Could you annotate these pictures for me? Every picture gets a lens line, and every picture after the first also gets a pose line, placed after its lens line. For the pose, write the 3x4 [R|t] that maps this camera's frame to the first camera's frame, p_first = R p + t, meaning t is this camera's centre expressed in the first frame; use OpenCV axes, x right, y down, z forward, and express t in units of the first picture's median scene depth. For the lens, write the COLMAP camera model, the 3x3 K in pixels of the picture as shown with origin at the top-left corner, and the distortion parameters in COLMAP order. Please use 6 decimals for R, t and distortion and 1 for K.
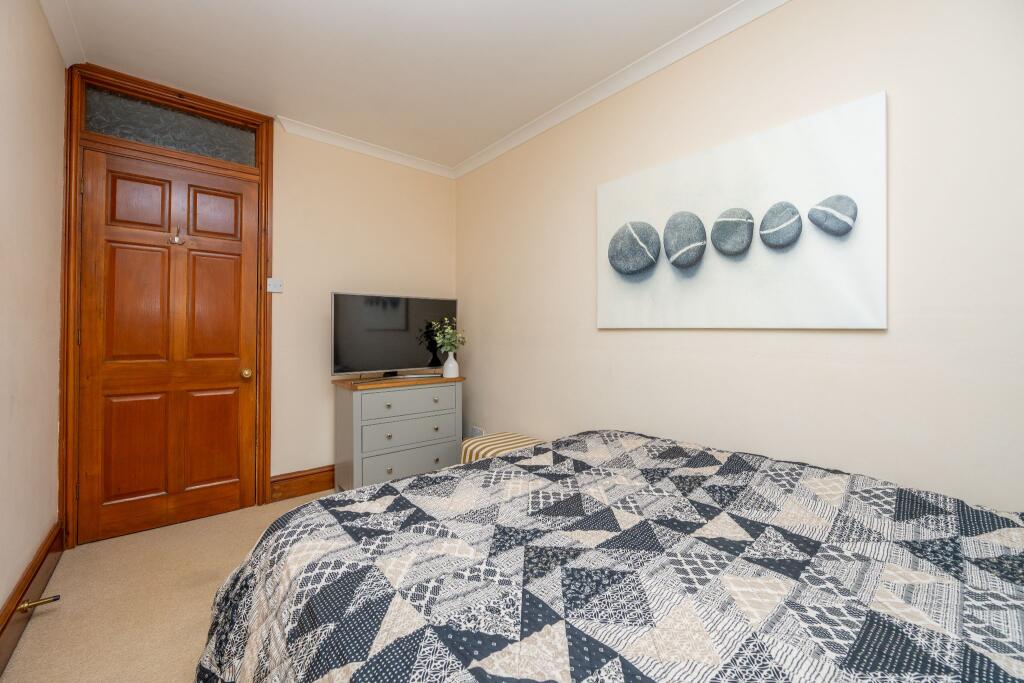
lens RADIAL K [[402.0, 0, 517.9], [0, 402.0, 331.1], [0, 0, 1]] dist [-0.011131, -0.000541]
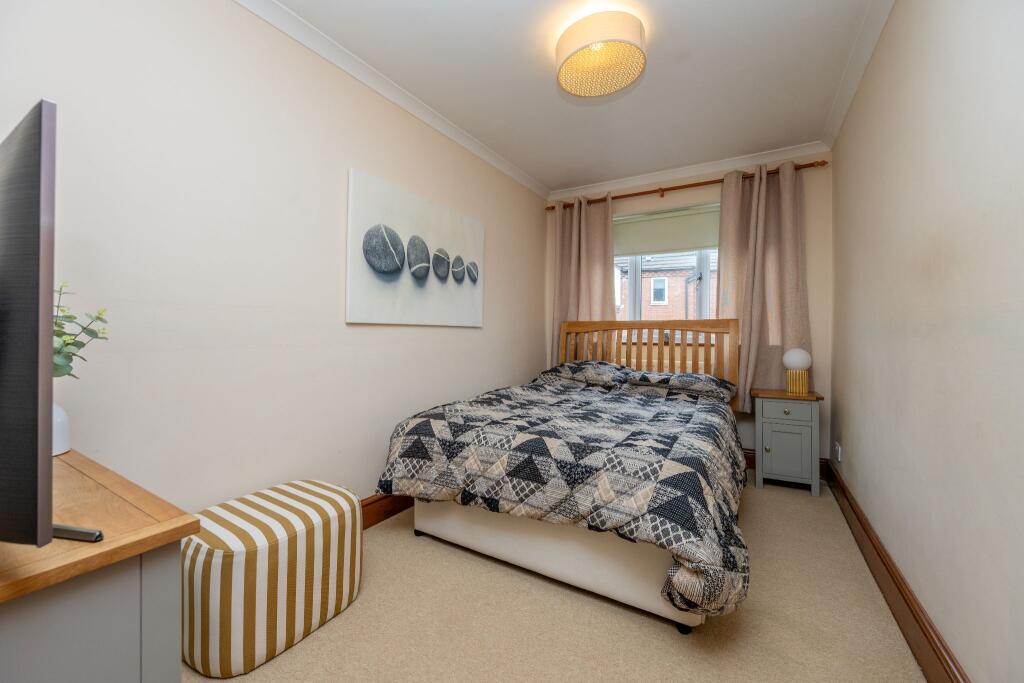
lens RADIAL K [[402.0, 0, 517.0], [0, 402.0, 336.8], [0, 0, 1]] dist [-0.011131, -0.000541]
pose [[-0.312578, -0.020409, 0.949673, -0.962970], [-0.017703, 0.999721, 0.015657, 0.005852], [-0.949727, -0.011918, -0.312852, 1.115874]]
